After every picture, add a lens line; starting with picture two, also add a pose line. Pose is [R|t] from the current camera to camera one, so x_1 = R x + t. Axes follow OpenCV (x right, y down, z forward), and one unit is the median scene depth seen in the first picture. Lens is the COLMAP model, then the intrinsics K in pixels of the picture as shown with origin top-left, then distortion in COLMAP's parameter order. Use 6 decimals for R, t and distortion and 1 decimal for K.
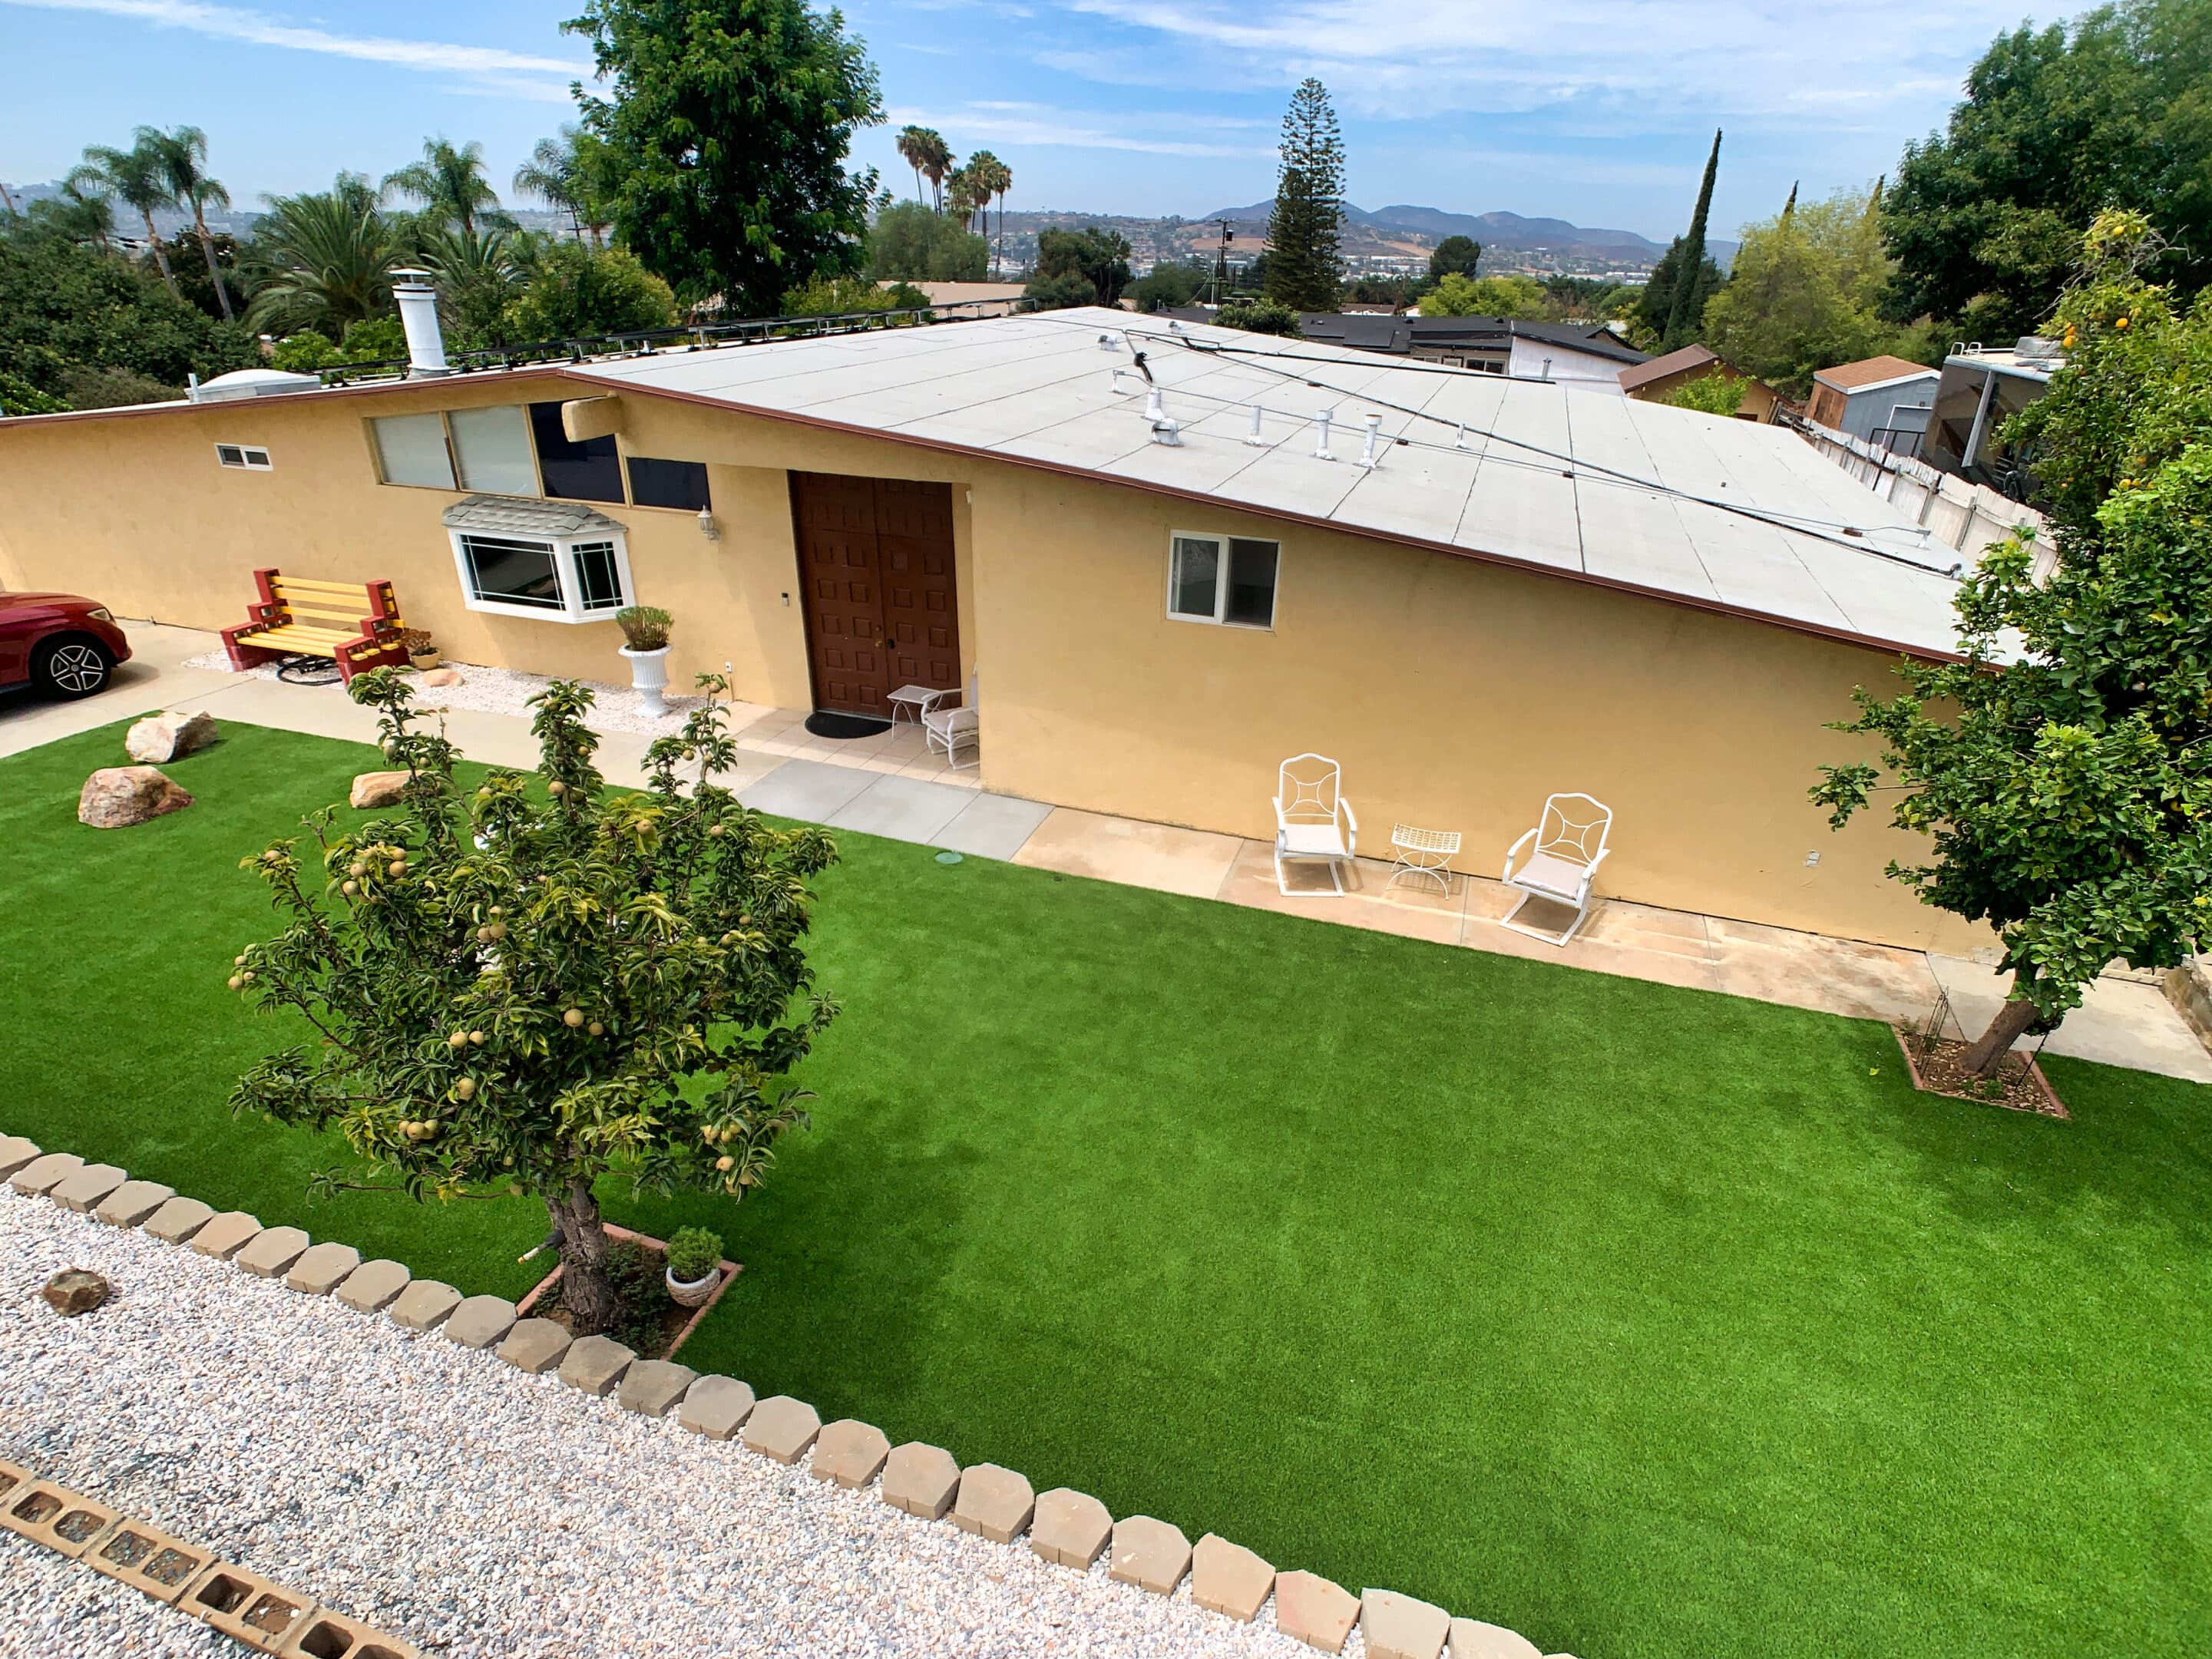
lens RADIAL K [[1143.9, 0, 1122.5], [0, 1143.9, 853.7], [0, 0, 1]] dist [-0.048902, 0.020444]
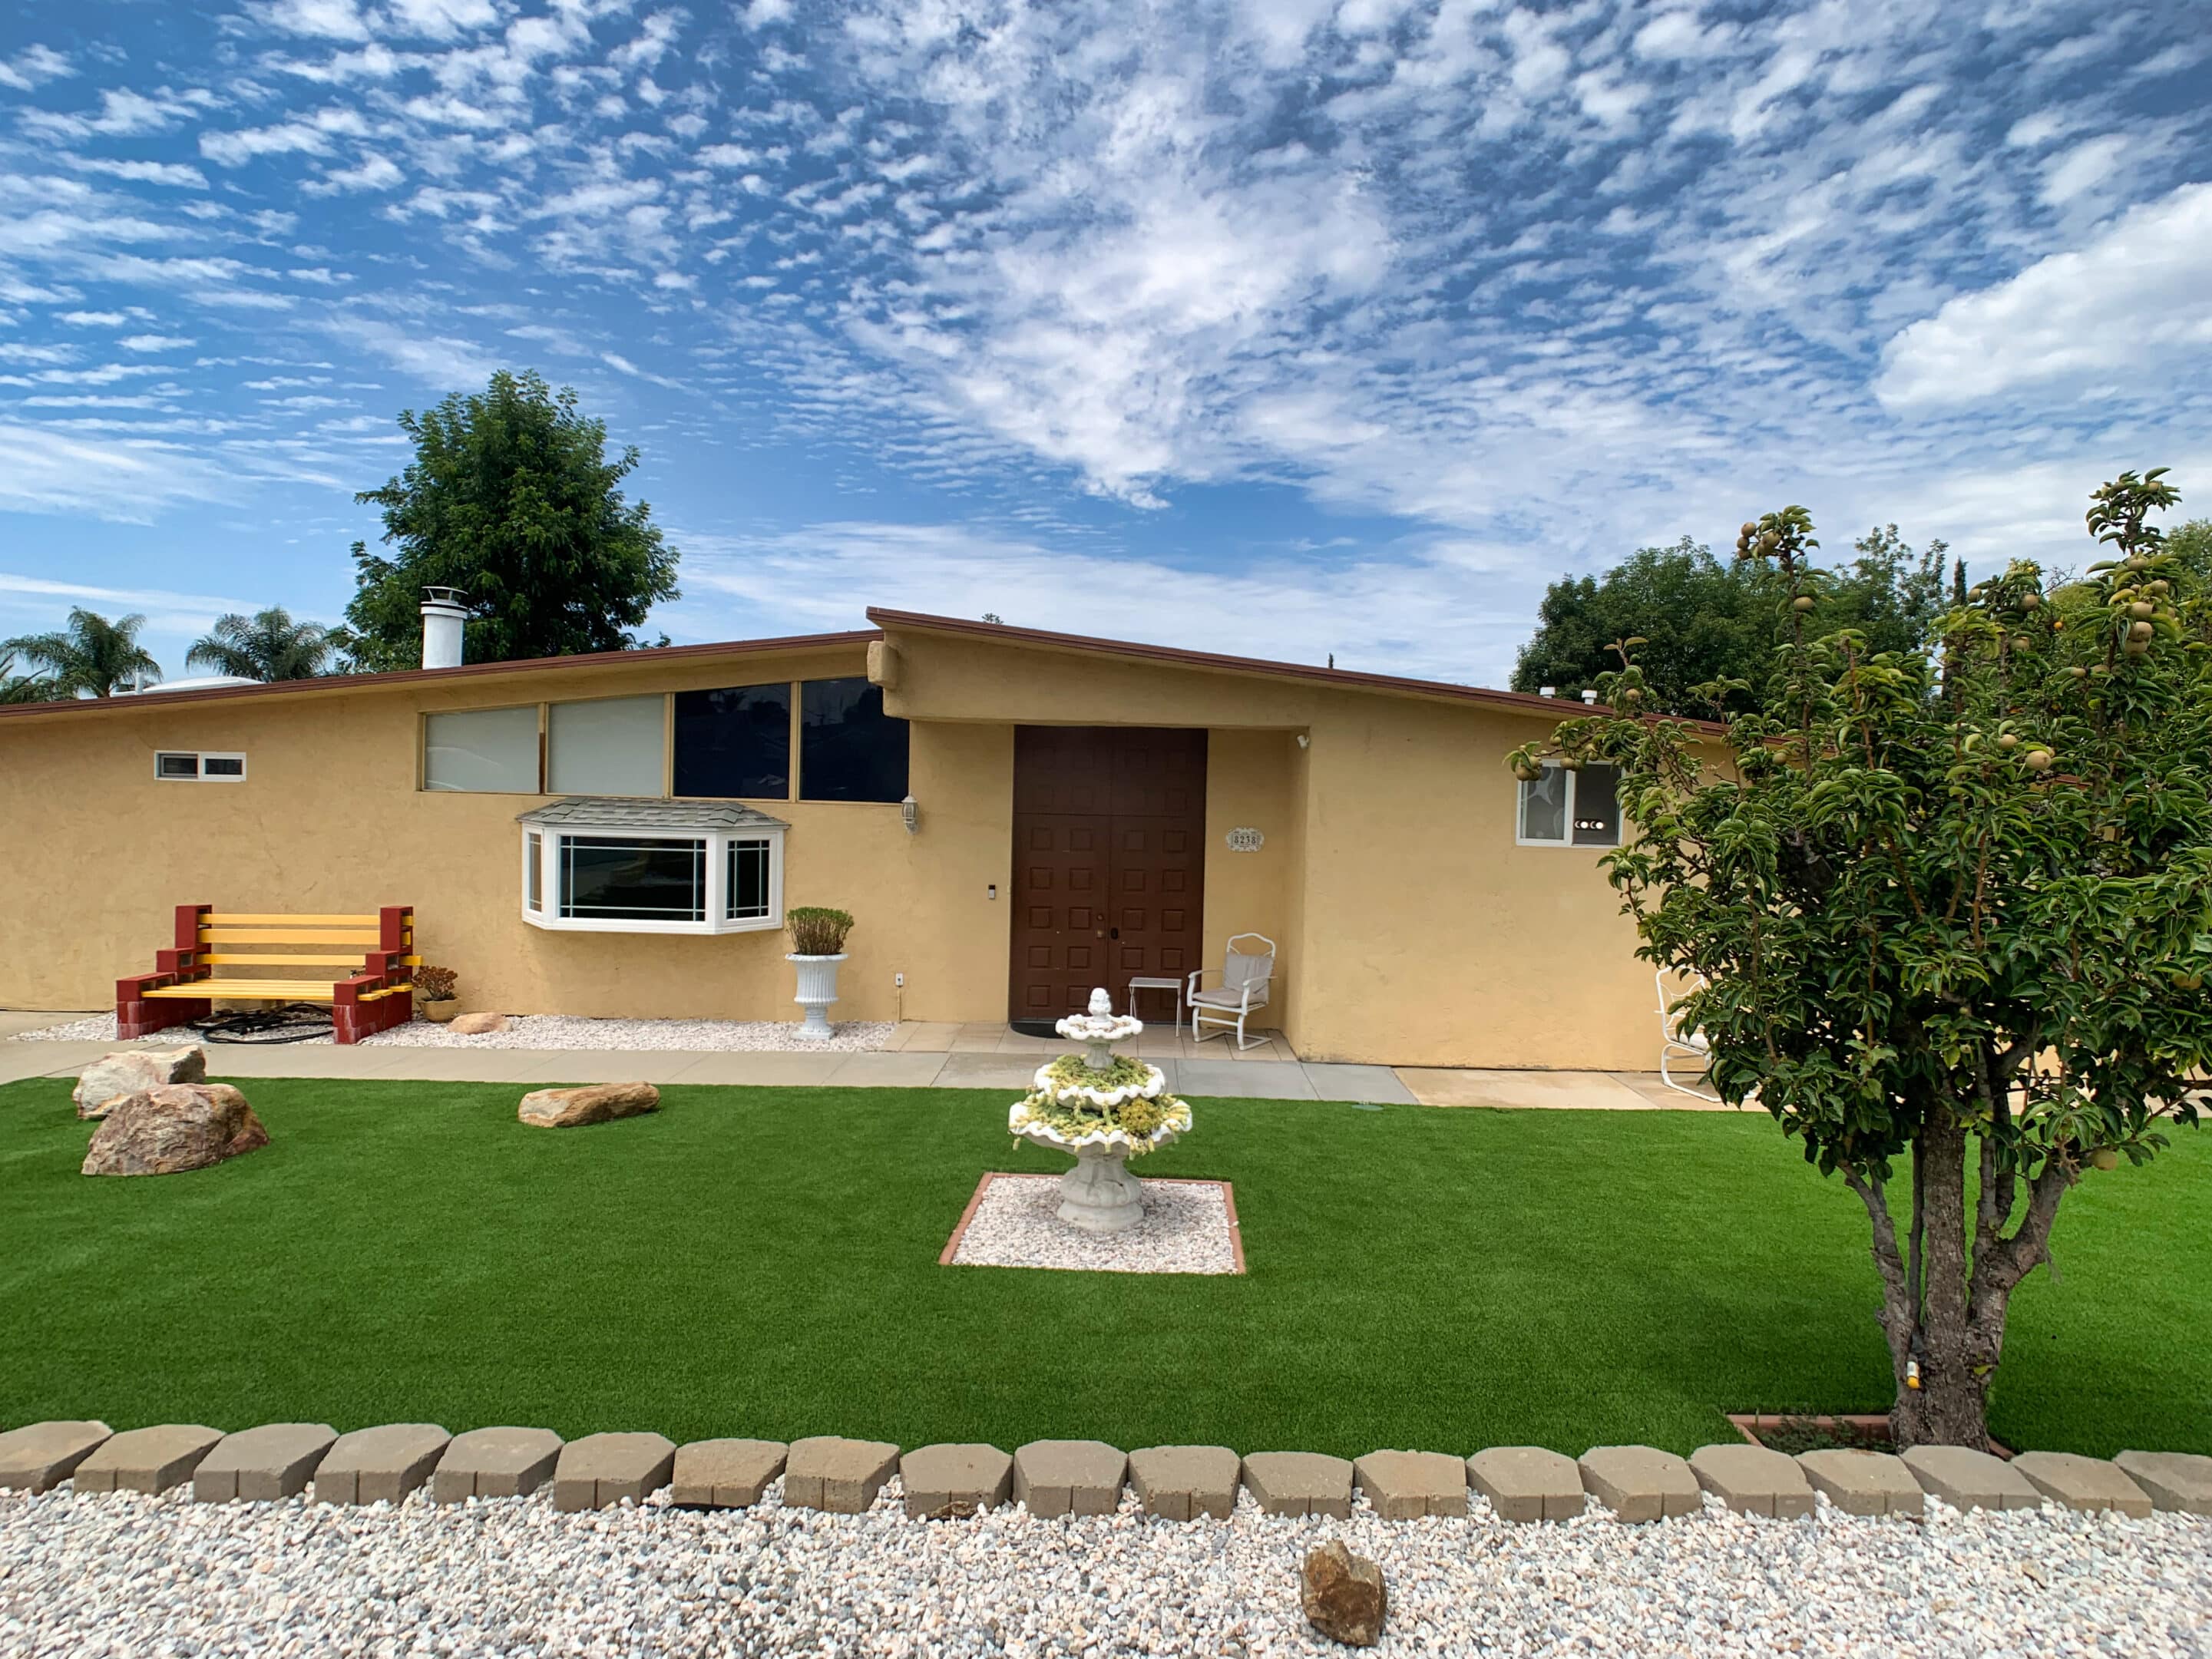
lens RADIAL K [[1143.9, 0, 1131.6], [0, 1143.9, 829.6], [0, 0, 1]] dist [-0.048902, 0.020444]
pose [[0.944382, -0.007409, 0.328767, -0.439726], [0.148111, 0.902188, -0.405117, 0.100379], [-0.293609, 0.431279, 0.853108, 0.163604]]
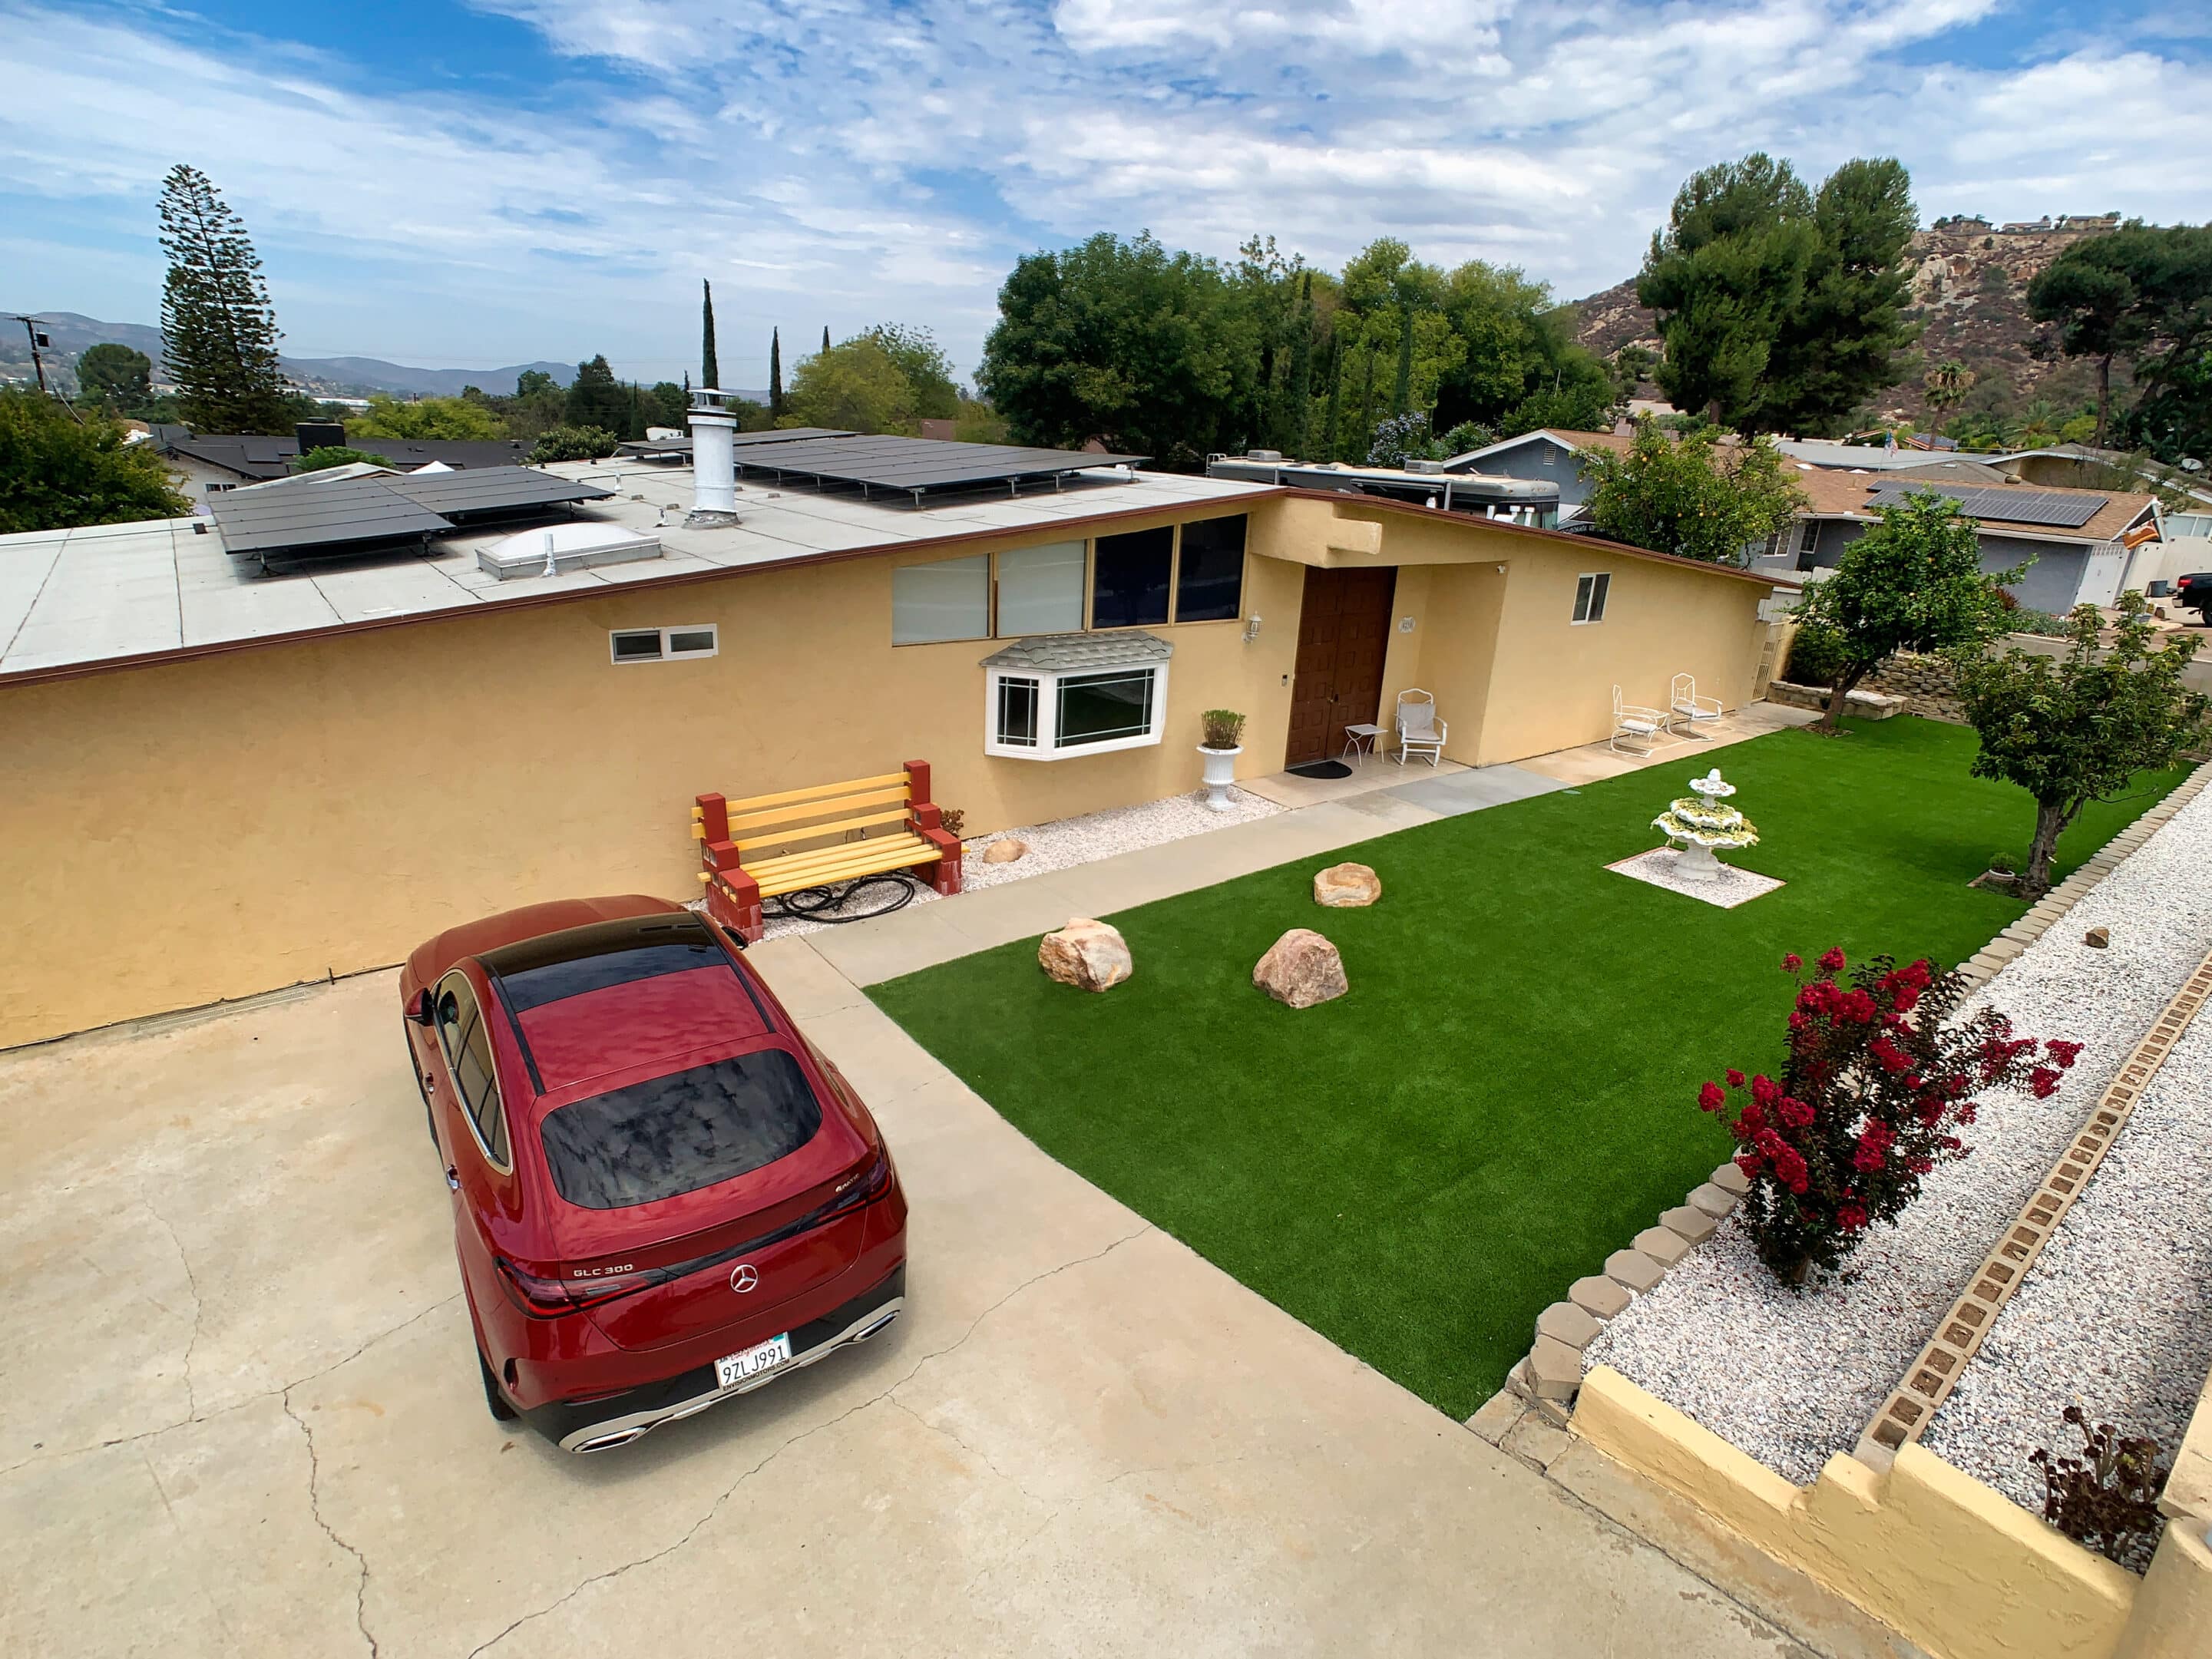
lens RADIAL K [[1143.9, 0, 1130.9], [0, 1143.9, 820.7], [0, 0, 1]] dist [-0.048902, 0.020444]
pose [[0.533364, -0.267836, 0.802363, -1.255883], [0.356654, 0.931317, 0.073799, -0.209513], [-0.767020, 0.246805, 0.592256, 0.403617]]
